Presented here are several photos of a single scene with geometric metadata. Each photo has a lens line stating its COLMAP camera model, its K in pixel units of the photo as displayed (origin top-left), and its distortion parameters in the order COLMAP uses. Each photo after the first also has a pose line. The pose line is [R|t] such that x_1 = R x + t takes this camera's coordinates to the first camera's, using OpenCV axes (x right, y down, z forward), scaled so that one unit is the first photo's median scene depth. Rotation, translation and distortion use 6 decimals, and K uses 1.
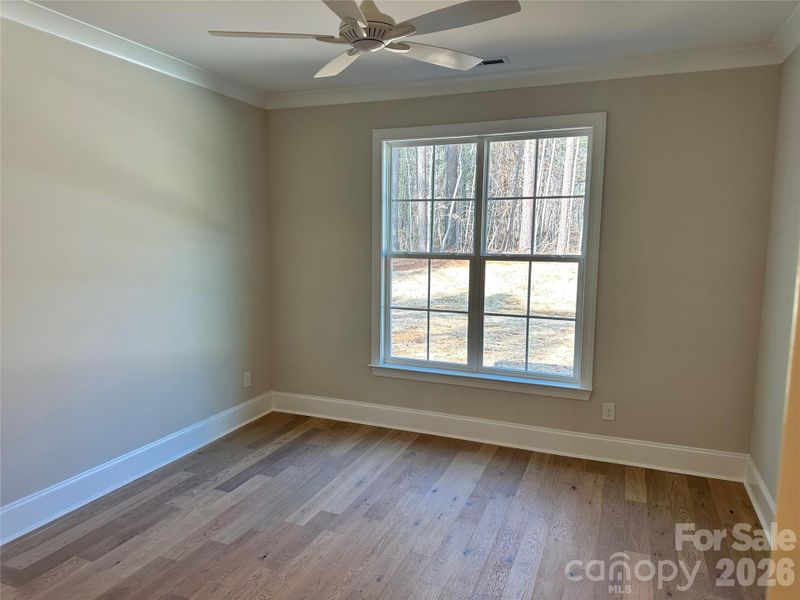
lens RADIAL K [[560.8, 0, 405.9], [0, 560.8, 299.9], [0, 0, 1]] dist [0.099702, -0.127632]
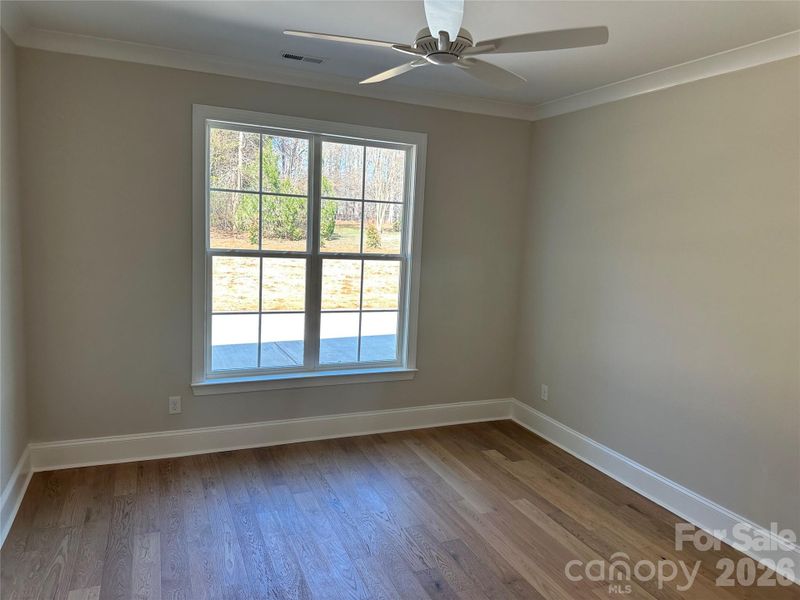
lens RADIAL K [[560.8, 0, 405.9], [0, 560.8, 299.9], [0, 0, 1]] dist [0.099702, -0.127632]
pose [[0.695521, -0.060360, 0.715966, -0.475900], [0.048078, 0.998142, 0.037443, -0.027558], [-0.716896, 0.008380, 0.697130, 0.190949]]
